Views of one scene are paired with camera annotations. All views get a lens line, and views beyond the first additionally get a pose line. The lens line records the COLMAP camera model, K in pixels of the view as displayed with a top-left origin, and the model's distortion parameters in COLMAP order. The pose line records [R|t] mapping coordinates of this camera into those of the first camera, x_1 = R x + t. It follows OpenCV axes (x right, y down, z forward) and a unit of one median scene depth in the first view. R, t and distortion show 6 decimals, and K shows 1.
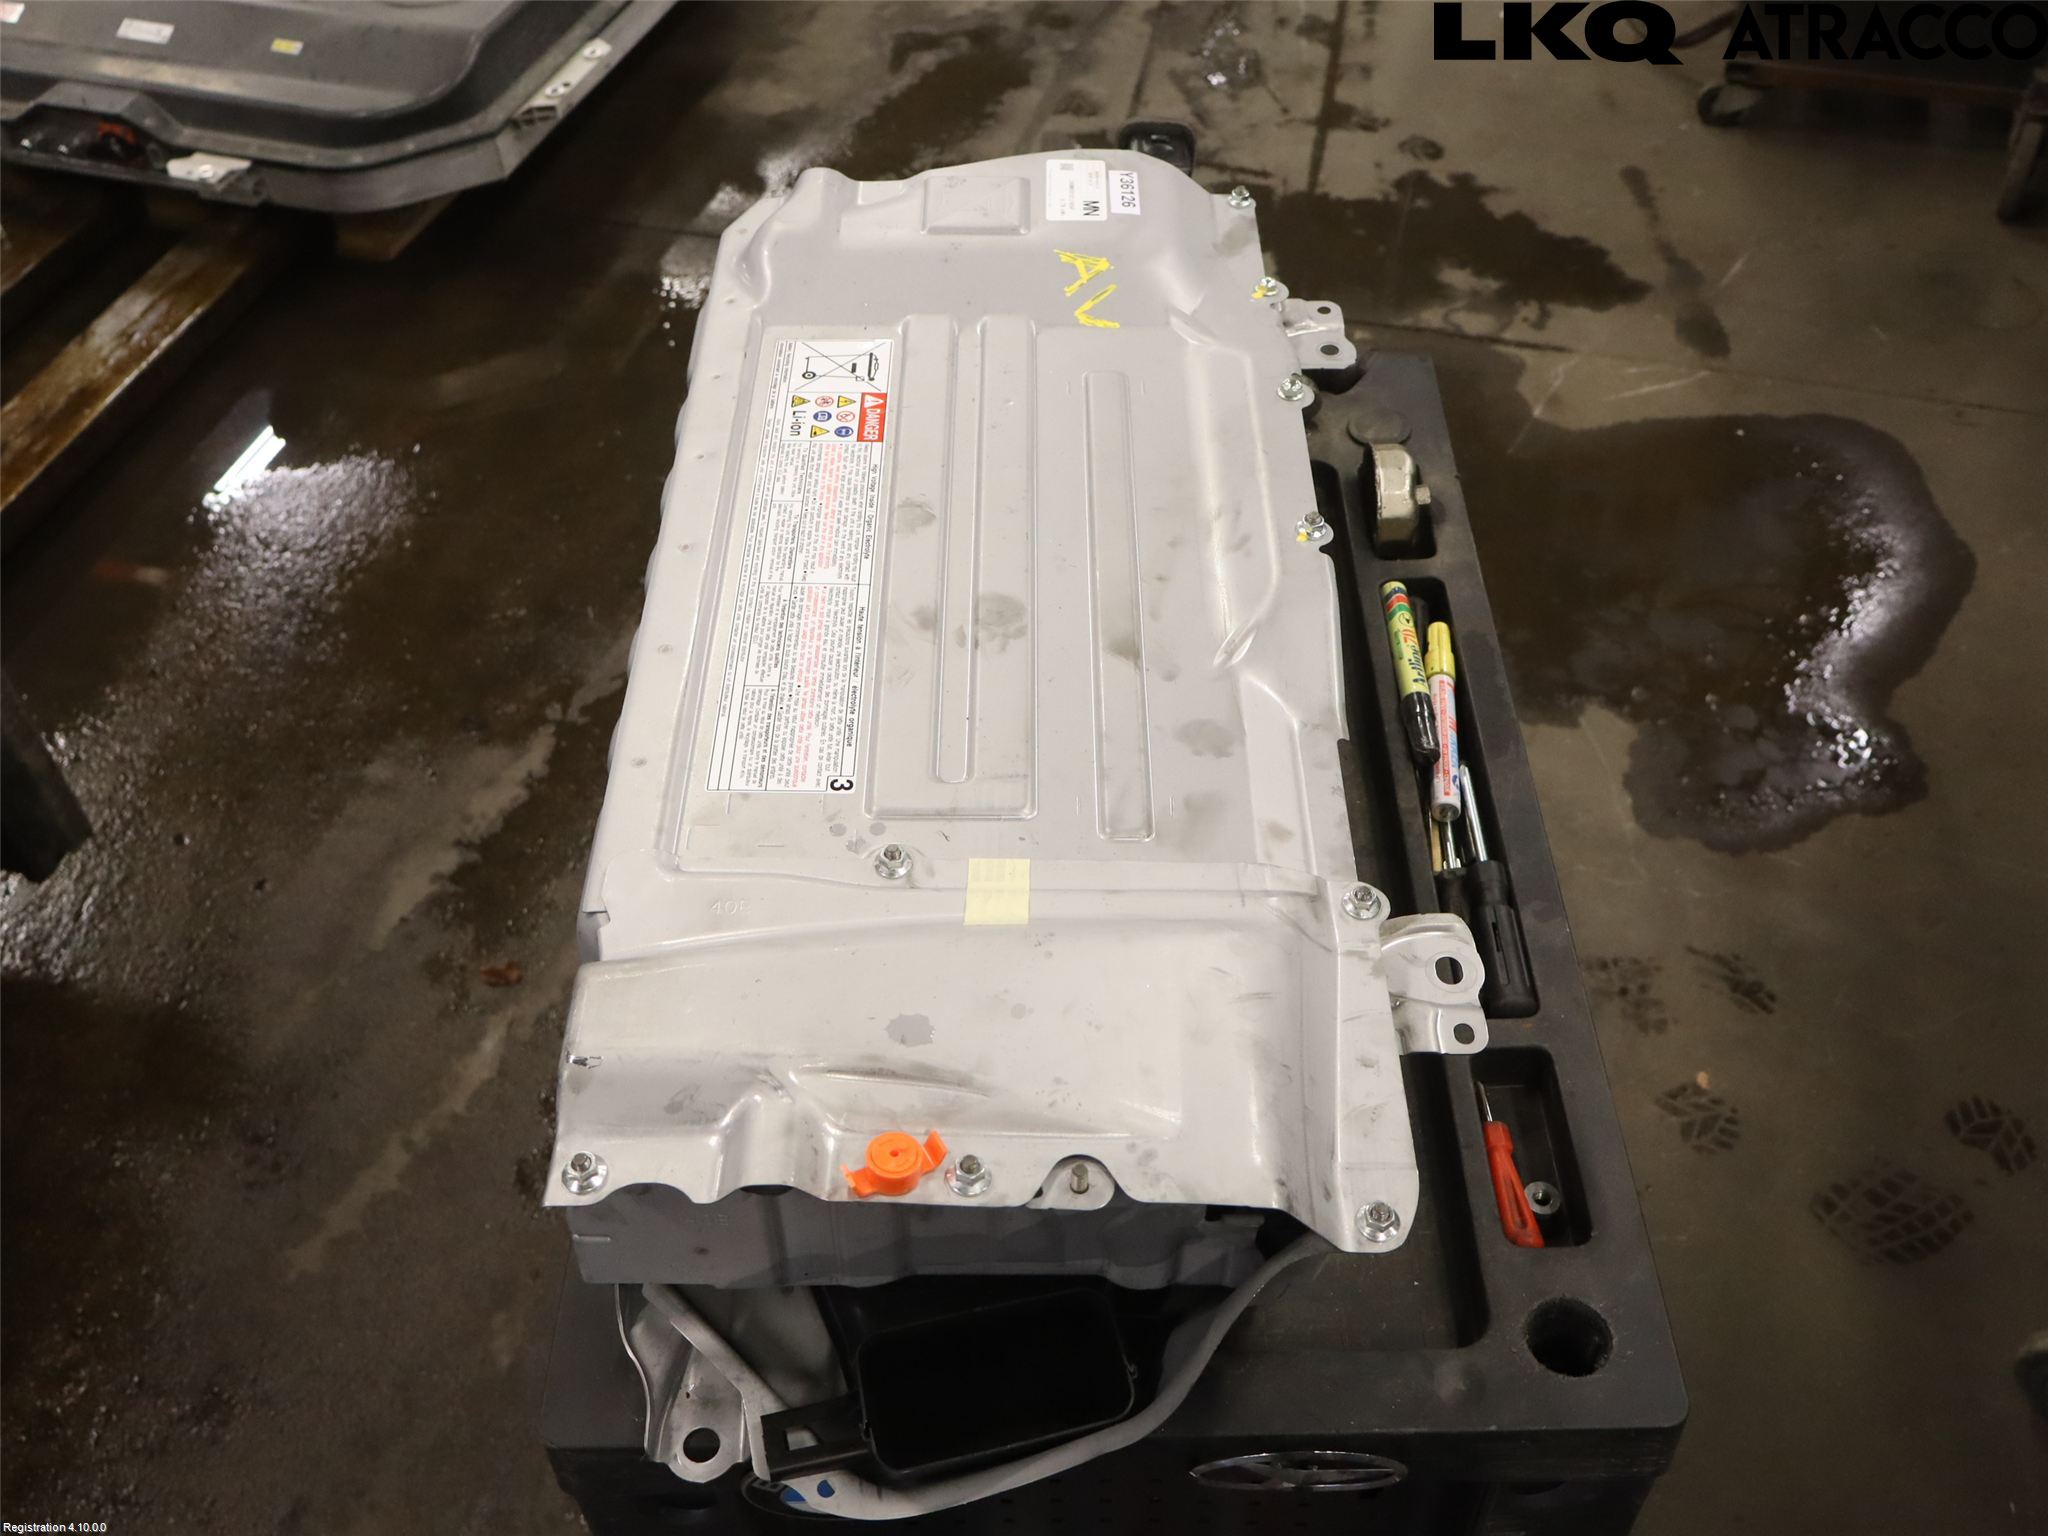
lens RADIAL K [[1915.7, 0, 1028.4], [0, 1915.7, 773.4], [0, 0, 1]] dist [-0.002954, 0.000000]
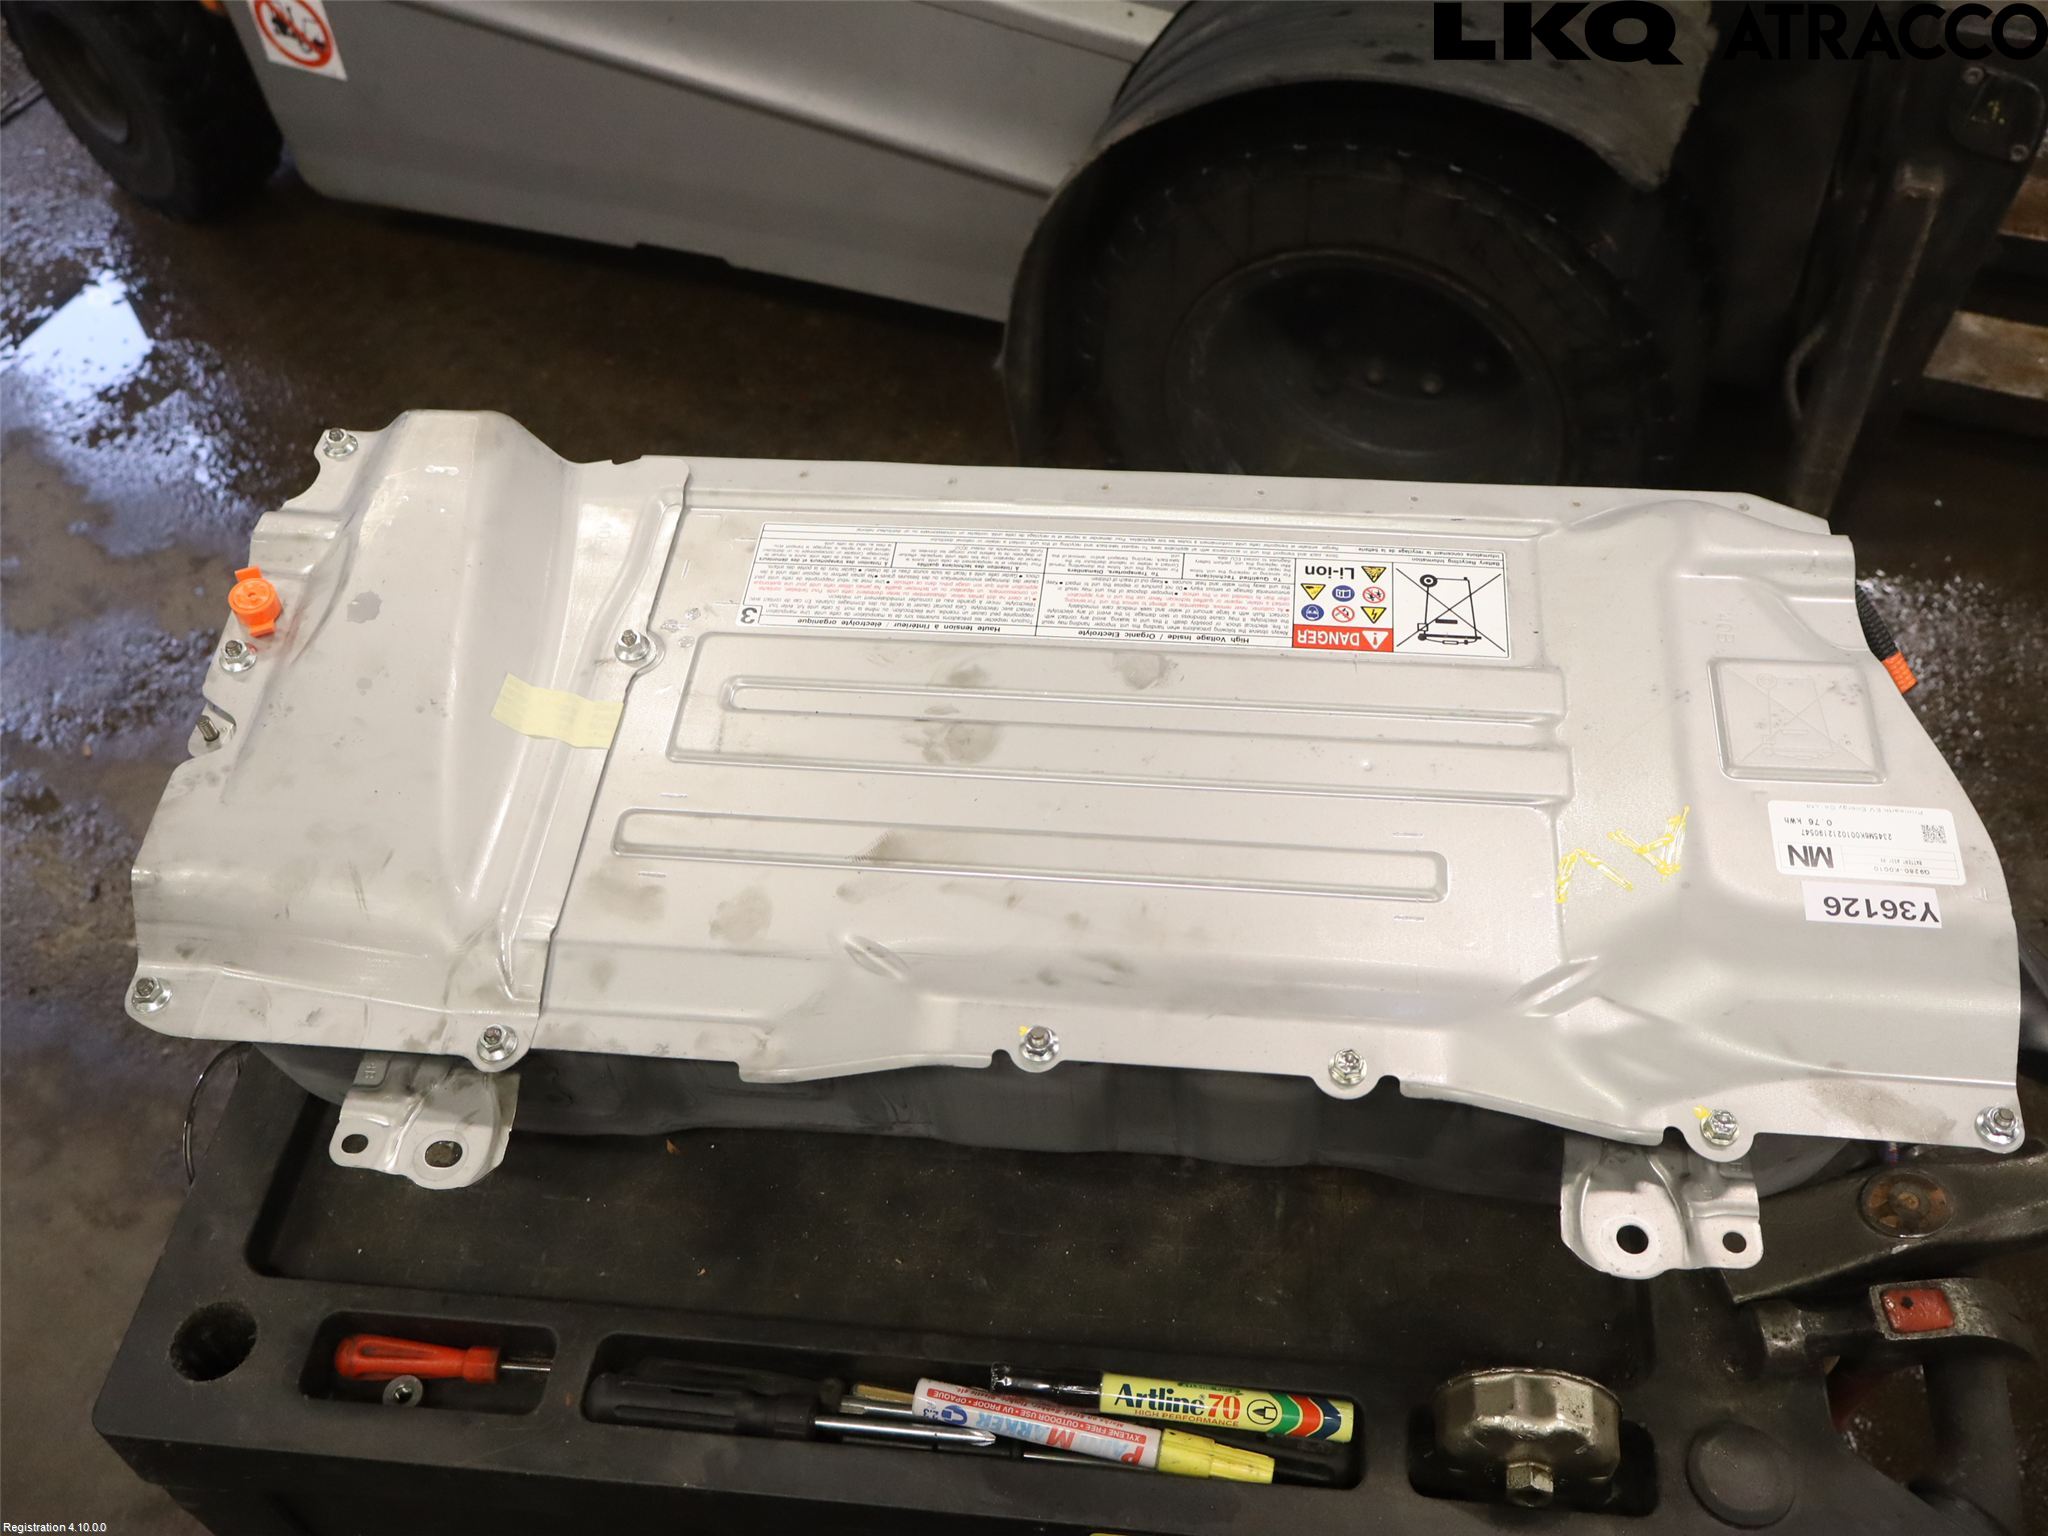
lens RADIAL K [[1915.7, 0, 1031.1], [0, 1915.7, 756.2], [0, 0, 1]] dist [-0.002954, 0.000000]
pose [[-0.111414, 0.783028, -0.611926, 0.480141], [-0.679636, 0.389210, 0.621780, -0.589747], [0.725039, 0.485162, 0.488810, 0.523202]]
